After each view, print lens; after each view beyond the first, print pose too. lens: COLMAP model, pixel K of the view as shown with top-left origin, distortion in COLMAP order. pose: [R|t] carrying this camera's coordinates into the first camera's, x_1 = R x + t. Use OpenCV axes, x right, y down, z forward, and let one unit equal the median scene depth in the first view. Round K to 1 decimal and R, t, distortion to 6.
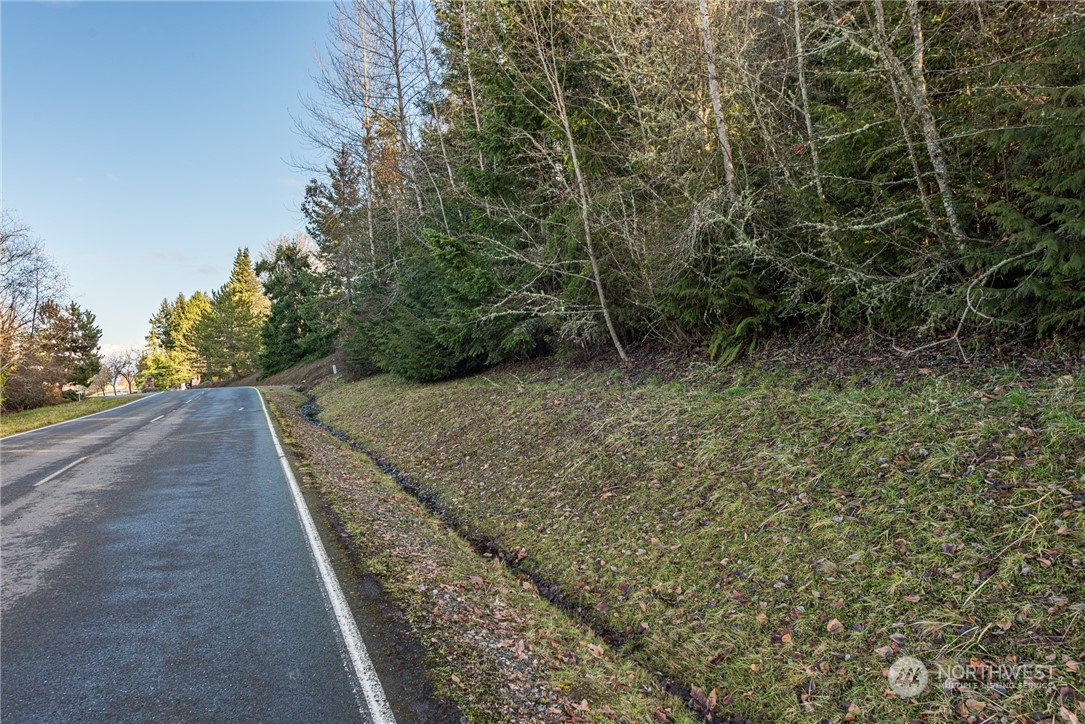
lens RADIAL K [[738.8, 0, 516.0], [0, 738.8, 331.3], [0, 0, 1]] dist [0.007713, 0.001149]
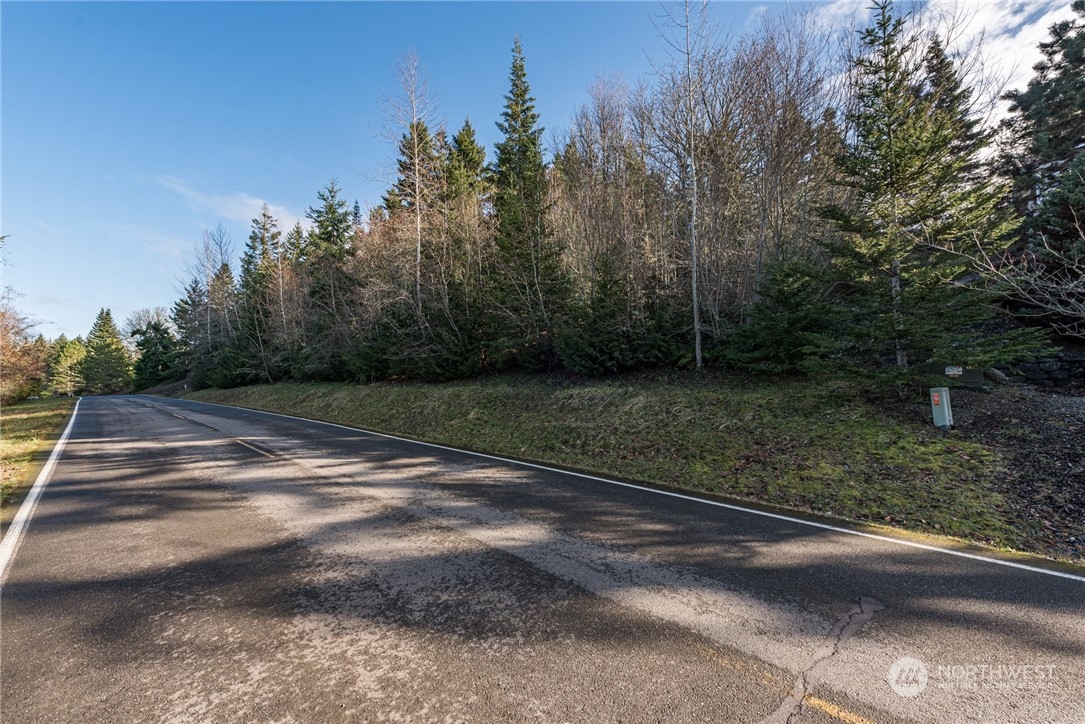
lens RADIAL K [[429.3, 0, 550.4], [0, 429.3, 362.5], [0, 0, 1]] dist [0.002546, 0.000014]
pose [[0.886872, 0.045178, 0.459802, 0.093138], [-0.034765, 0.998912, -0.031094, -0.013798], [-0.460706, 0.011591, 0.887477, -0.468708]]
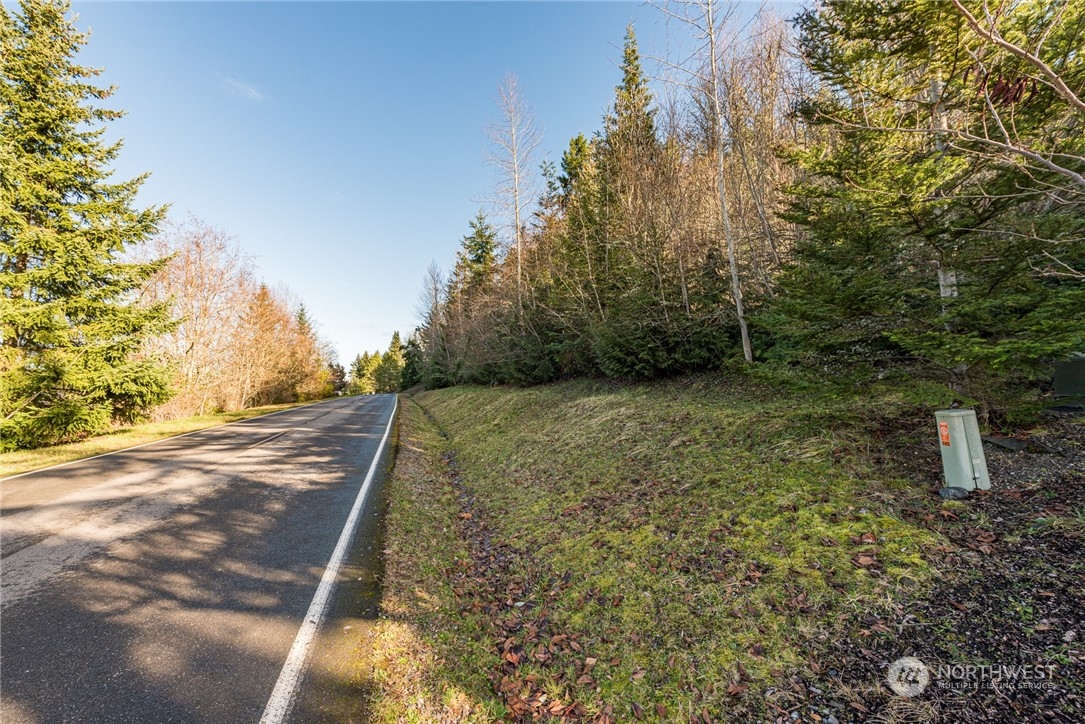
lens RADIAL K [[429.3, 0, 545.7], [0, 429.3, 358.8], [0, 0, 1]] dist [0.002546, 0.000014]
pose [[0.999379, 0.028478, -0.020763, 0.184943], [-0.029114, 0.999096, -0.030966, -0.017590], [0.019863, 0.031551, 0.999305, -0.472592]]
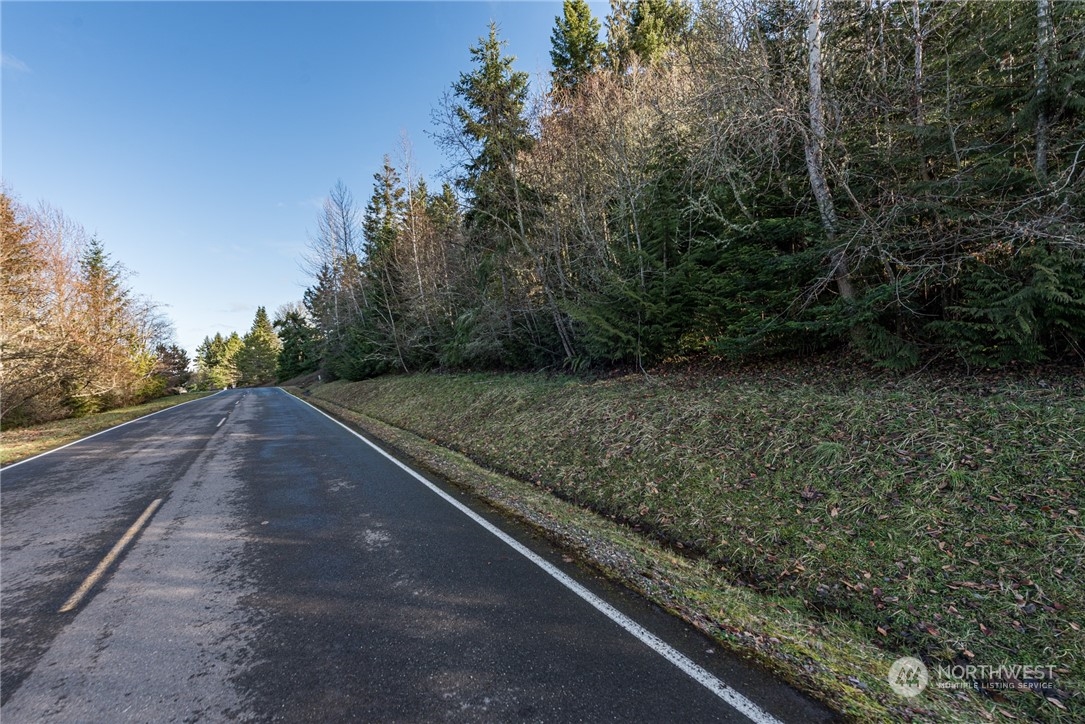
lens RADIAL K [[429.3, 0, 547.0], [0, 429.3, 359.9], [0, 0, 1]] dist [0.002546, 0.000014]
pose [[0.971390, 0.002251, 0.237481, 0.060505], [-0.004700, 0.999941, 0.009746, -0.008788], [-0.237445, -0.010583, 0.971343, -0.220443]]
